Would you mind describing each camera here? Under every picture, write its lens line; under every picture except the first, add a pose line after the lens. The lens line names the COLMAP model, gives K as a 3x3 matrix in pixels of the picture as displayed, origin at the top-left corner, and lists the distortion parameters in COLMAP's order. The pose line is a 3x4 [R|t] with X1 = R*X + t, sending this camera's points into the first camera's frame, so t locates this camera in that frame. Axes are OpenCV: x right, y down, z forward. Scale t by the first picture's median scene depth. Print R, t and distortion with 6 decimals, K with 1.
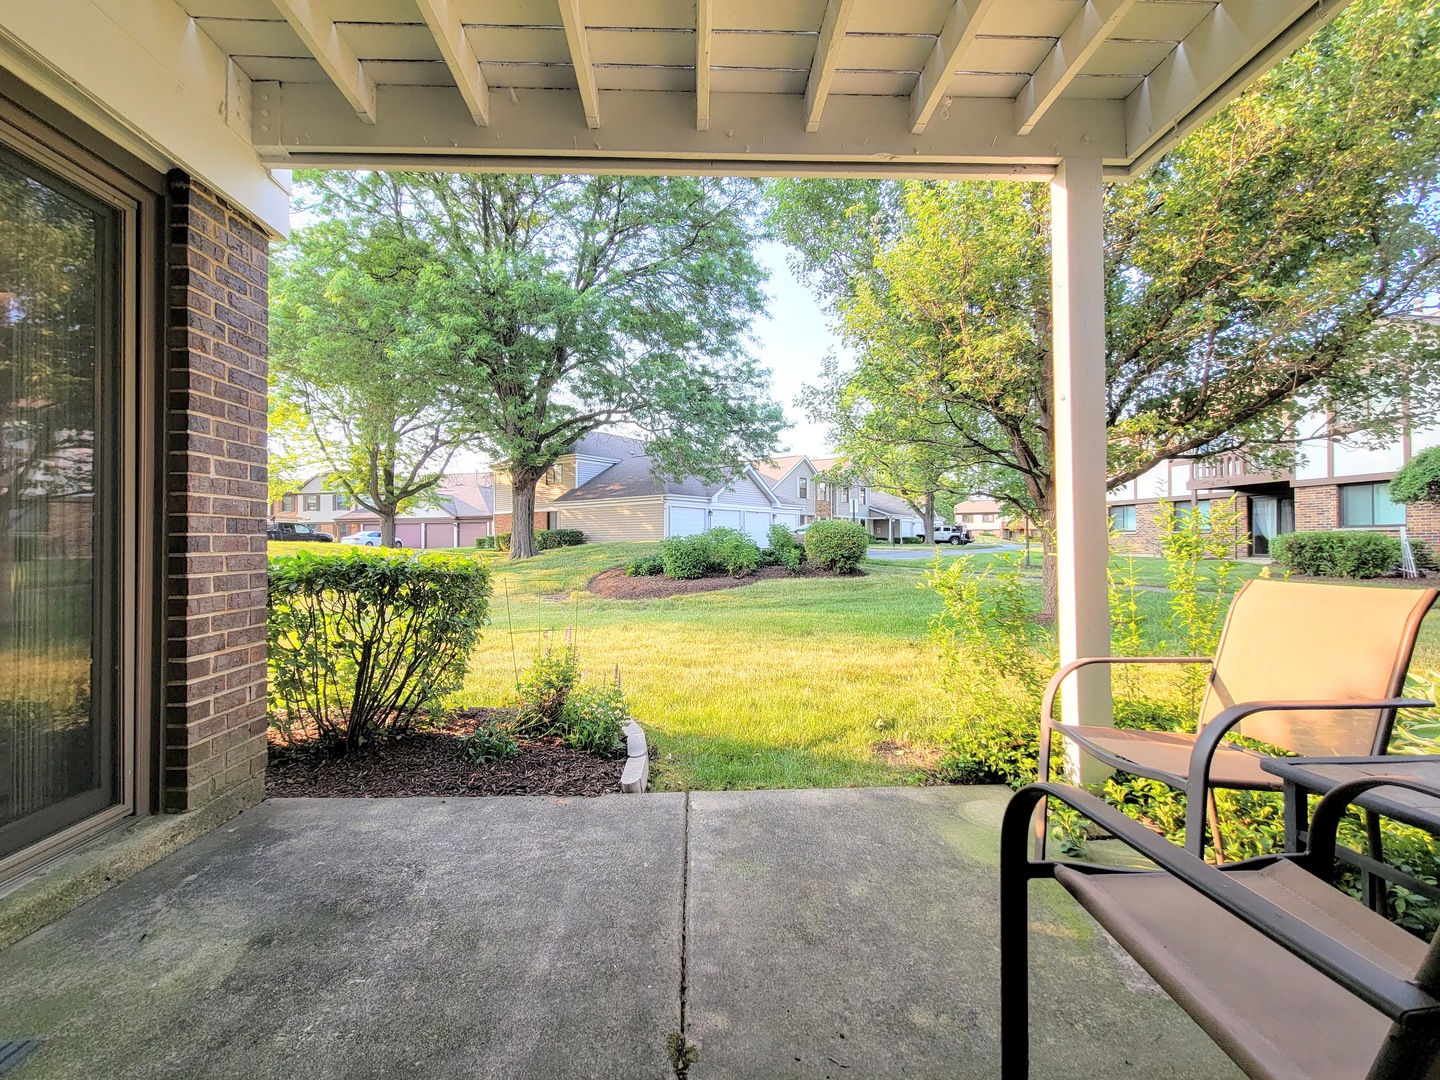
lens RADIAL K [[584.9, 0, 712.5], [0, 584.9, 534.8], [0, 0, 1]] dist [0.000110, -0.000359]
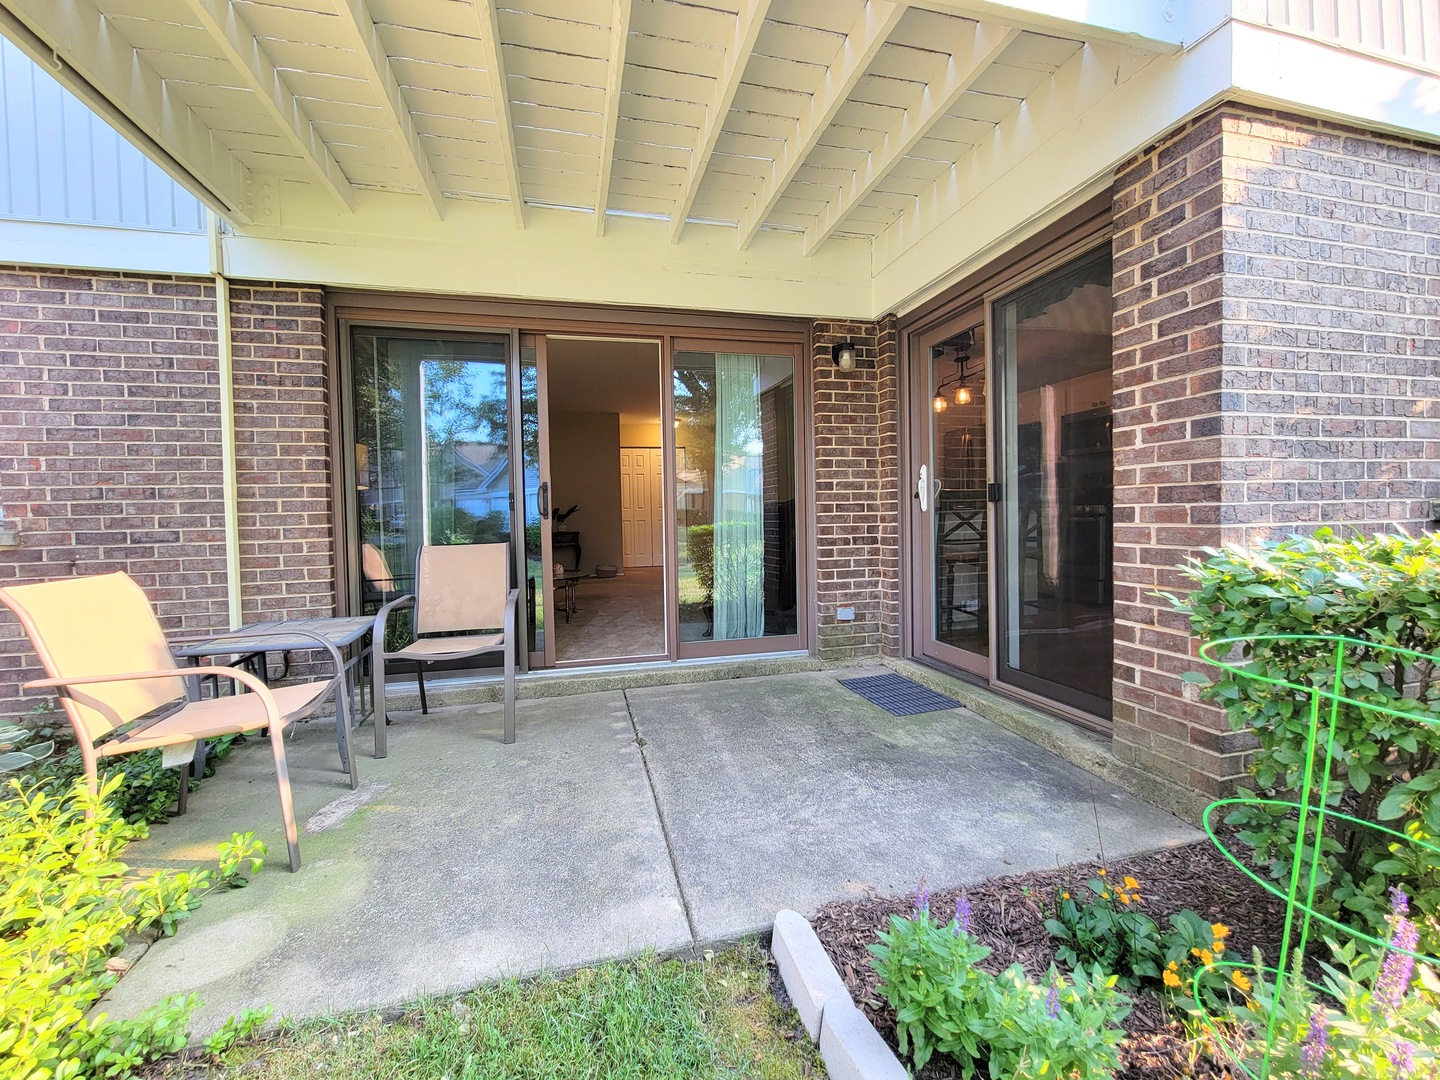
lens RADIAL K [[584.9, 0, 712.5], [0, 584.9, 534.8], [0, 0, 1]] dist [0.000110, -0.000359]
pose [[-0.979745, 0.031076, -0.197821, 0.060224], [0.026975, 0.999362, 0.023391, 0.007705], [0.198422, 0.017581, -0.979959, 2.039674]]
